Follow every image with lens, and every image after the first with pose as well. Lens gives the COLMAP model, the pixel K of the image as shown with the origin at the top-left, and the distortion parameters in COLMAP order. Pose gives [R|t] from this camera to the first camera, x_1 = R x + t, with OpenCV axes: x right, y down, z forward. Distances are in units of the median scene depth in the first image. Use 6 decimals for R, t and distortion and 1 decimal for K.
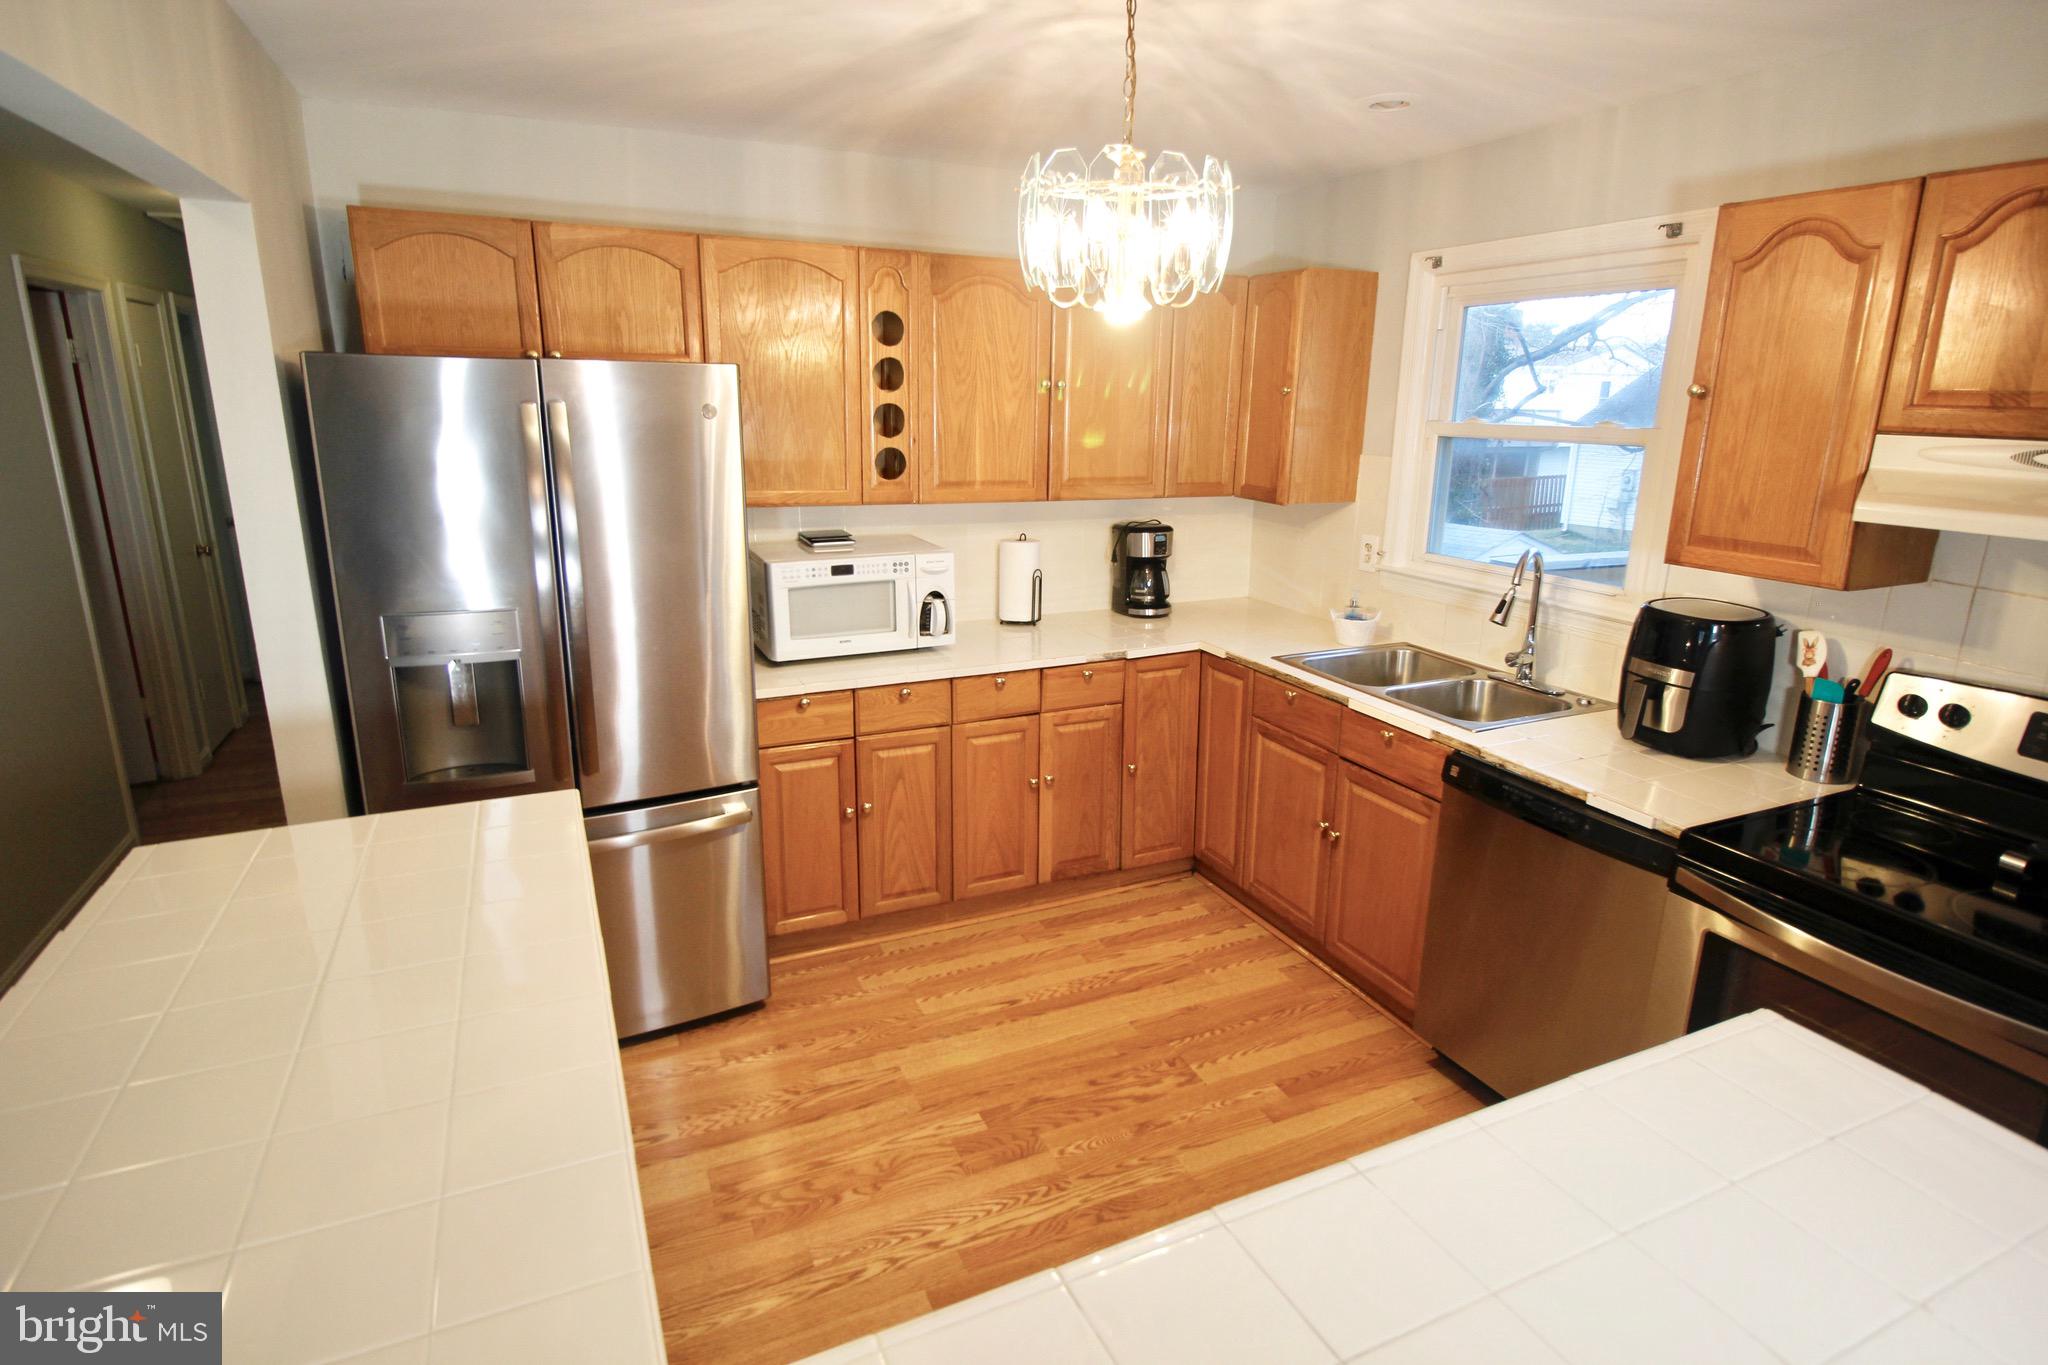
lens RADIAL K [[1071.3, 0, 1028.5], [0, 1071.3, 676.6], [0, 0, 1]] dist [0.004971, -0.013671]
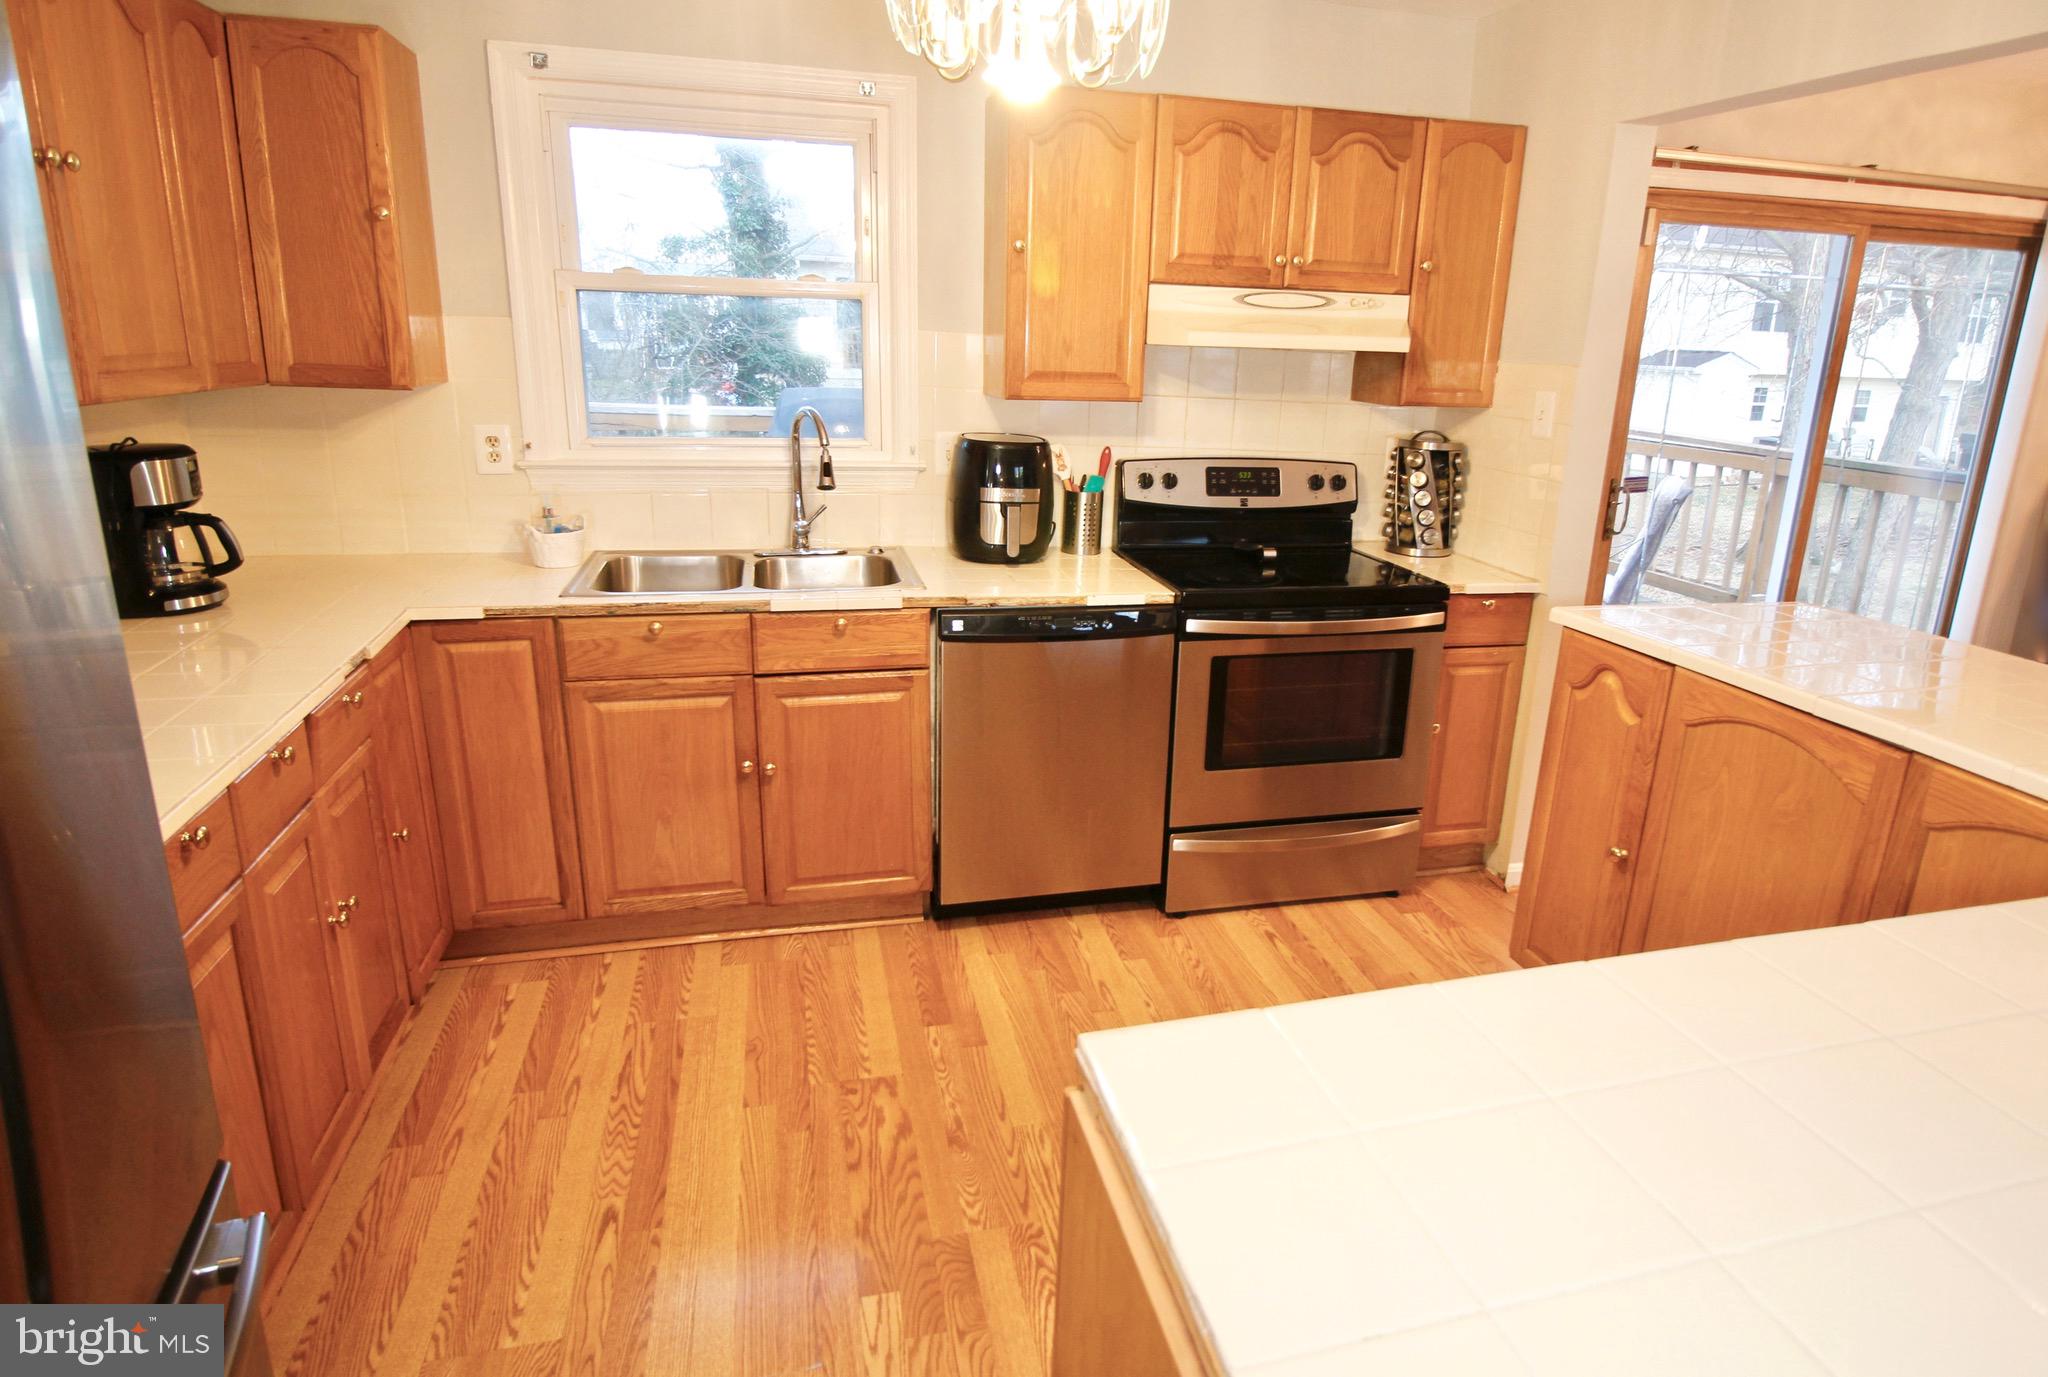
lens RADIAL K [[1167.1, 0, 1079.1], [0, 1167.1, 662.0], [0, 0, 1]] dist [-0.000421, -0.000447]
pose [[0.166634, -0.270838, 0.948093, -0.482561], [0.222727, 0.947023, 0.231386, -0.081792], [-0.960534, 0.172609, 0.218129, 0.516677]]
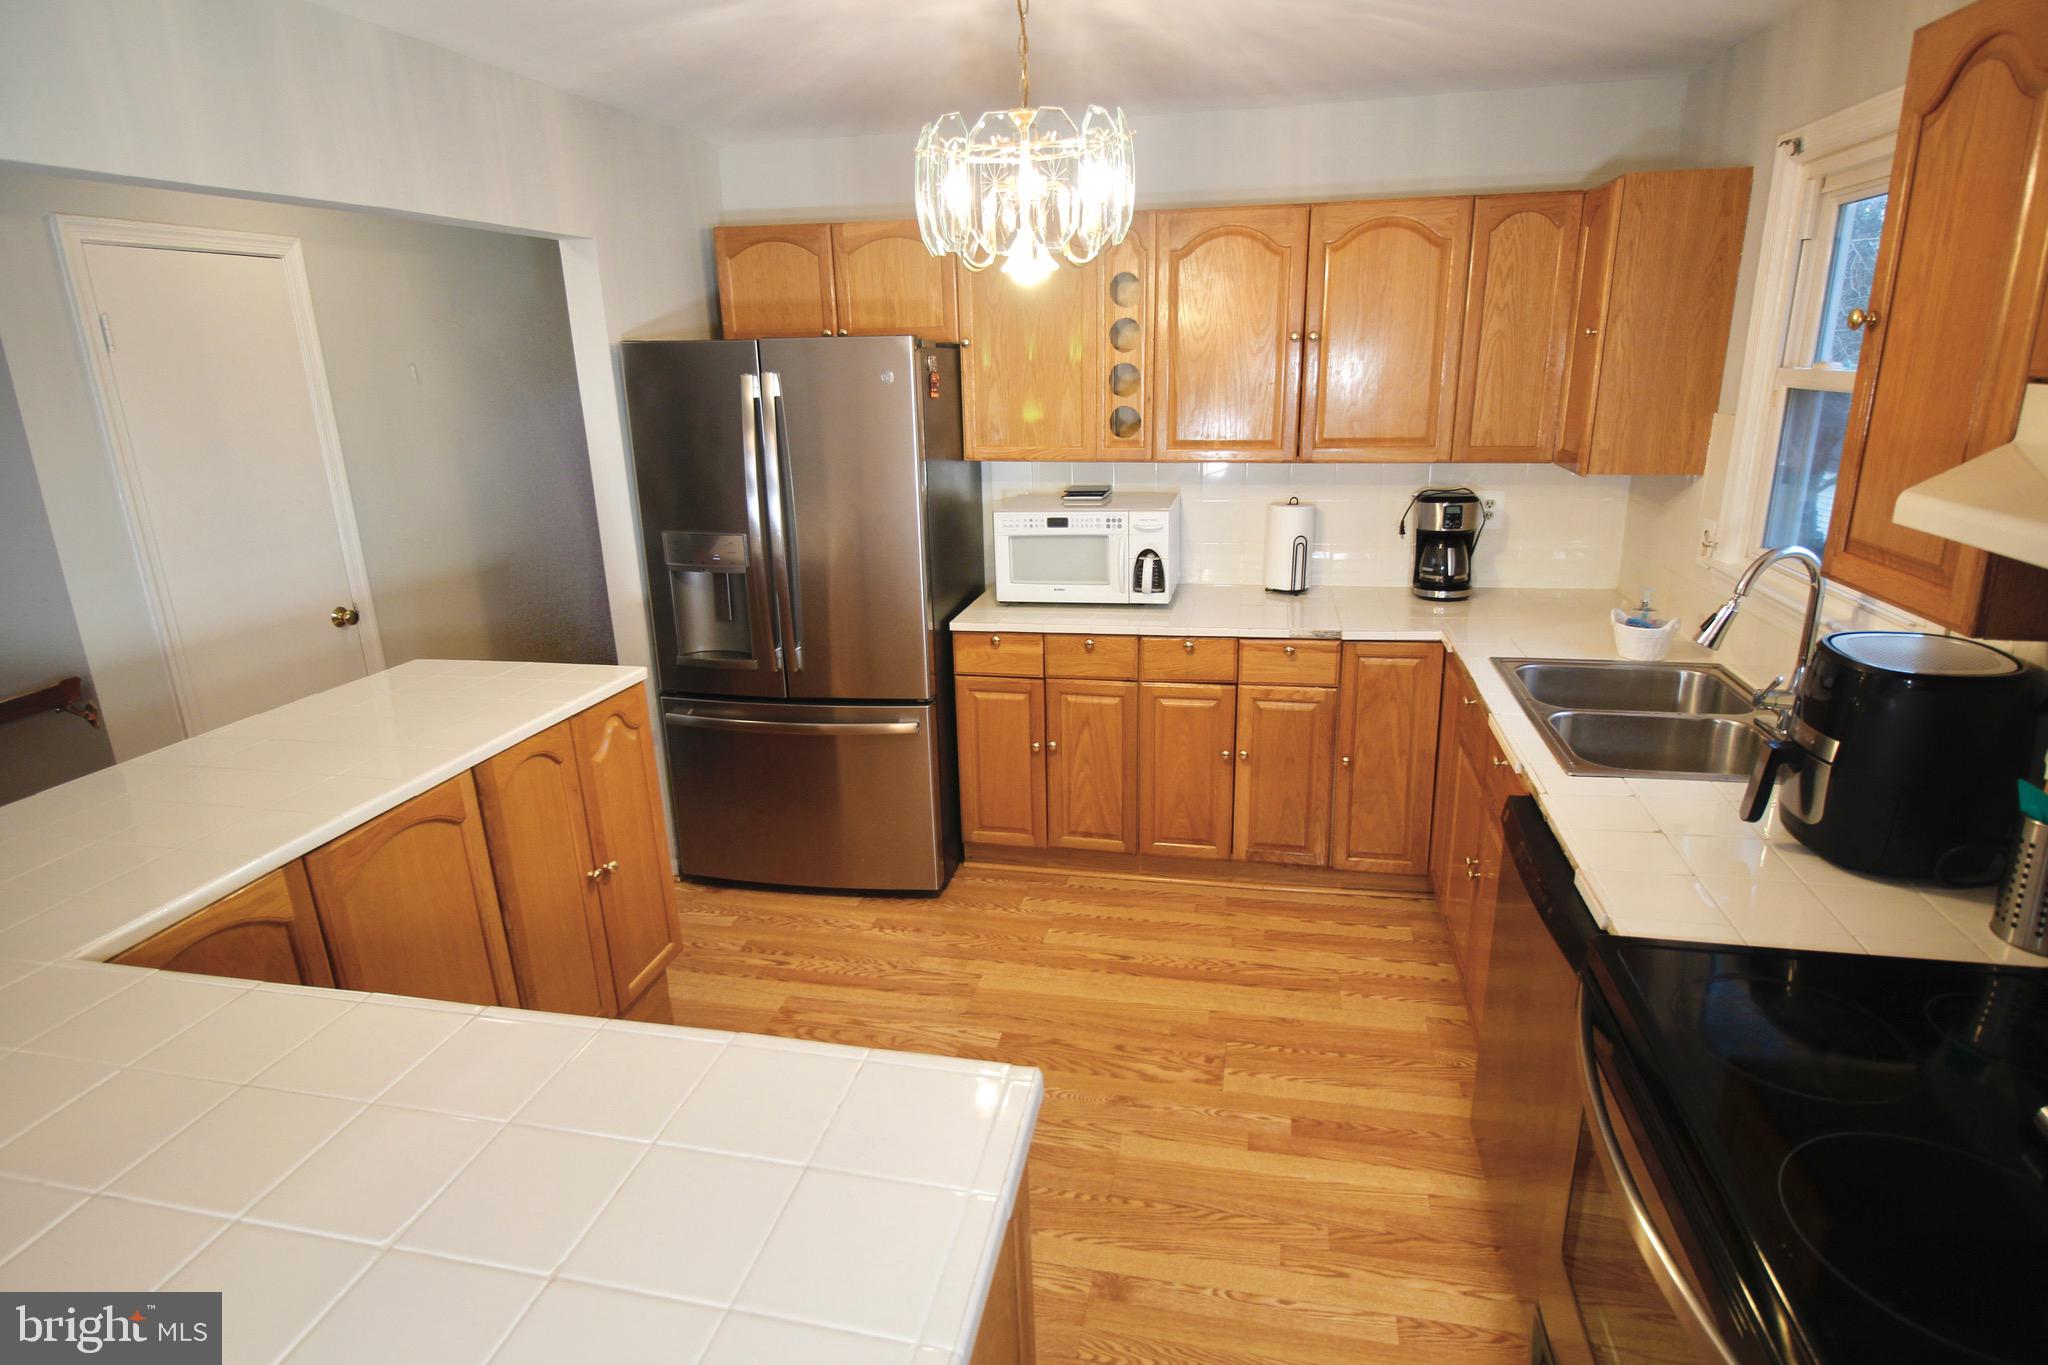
lens RADIAL K [[1071.3, 0, 1028.5], [0, 1071.3, 676.6], [0, 0, 1]] dist [0.004971, -0.013671]
pose [[0.801748, 0.142147, -0.580512, 0.437729], [-0.119183, 0.989822, 0.077768, -0.026214], [0.585658, 0.006836, 0.810530, 0.114492]]
